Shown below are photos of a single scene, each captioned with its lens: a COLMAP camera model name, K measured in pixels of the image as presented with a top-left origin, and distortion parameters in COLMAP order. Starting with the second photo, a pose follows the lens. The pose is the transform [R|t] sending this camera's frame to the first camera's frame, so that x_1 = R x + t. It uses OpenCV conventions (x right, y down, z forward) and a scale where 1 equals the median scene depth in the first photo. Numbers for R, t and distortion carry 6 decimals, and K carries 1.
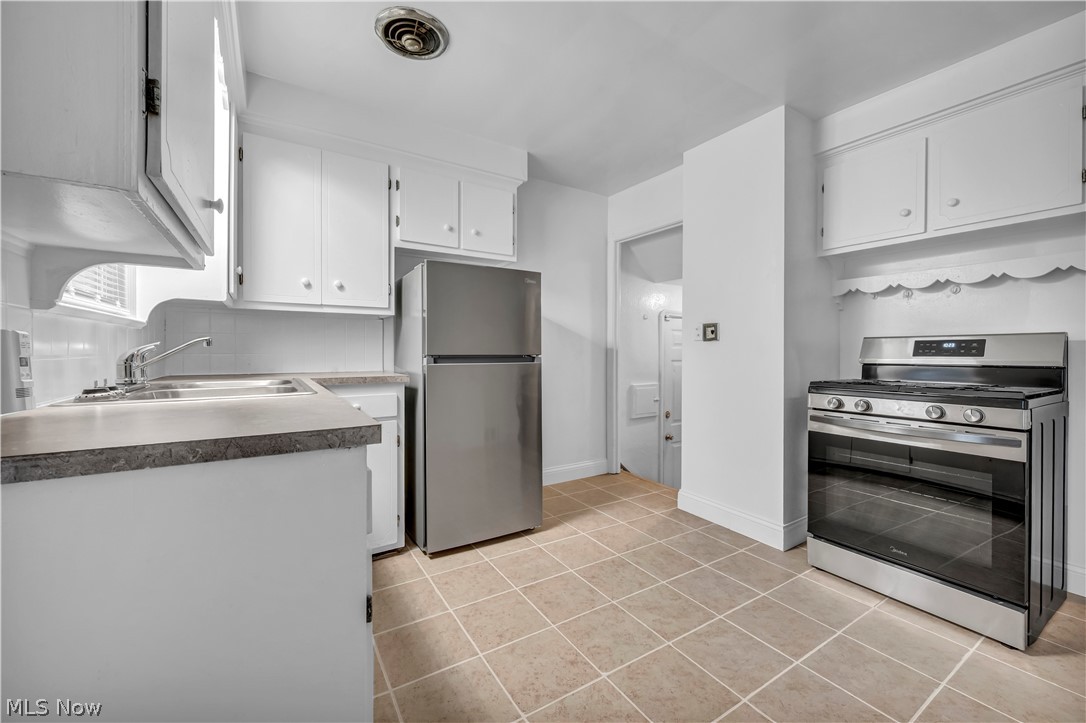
lens RADIAL K [[435.7, 0, 544.1], [0, 435.7, 349.0], [0, 0, 1]] dist [0.000647, -0.000105]
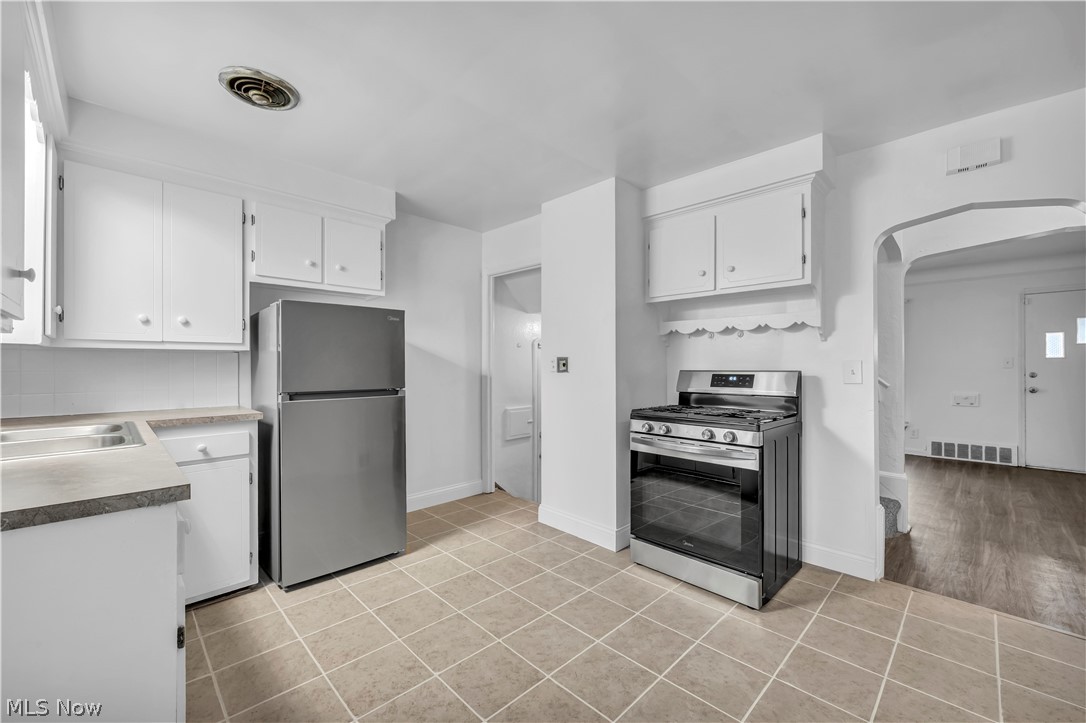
lens RADIAL K [[439.6, 0, 543.0], [0, 439.6, 361.5], [0, 0, 1]] dist [-0.000131, 0.000440]
pose [[0.976730, -0.001346, 0.214467, 0.108423], [0.002302, 0.999989, -0.004207, -0.053758], [-0.214458, 0.004602, 0.976722, -0.138634]]
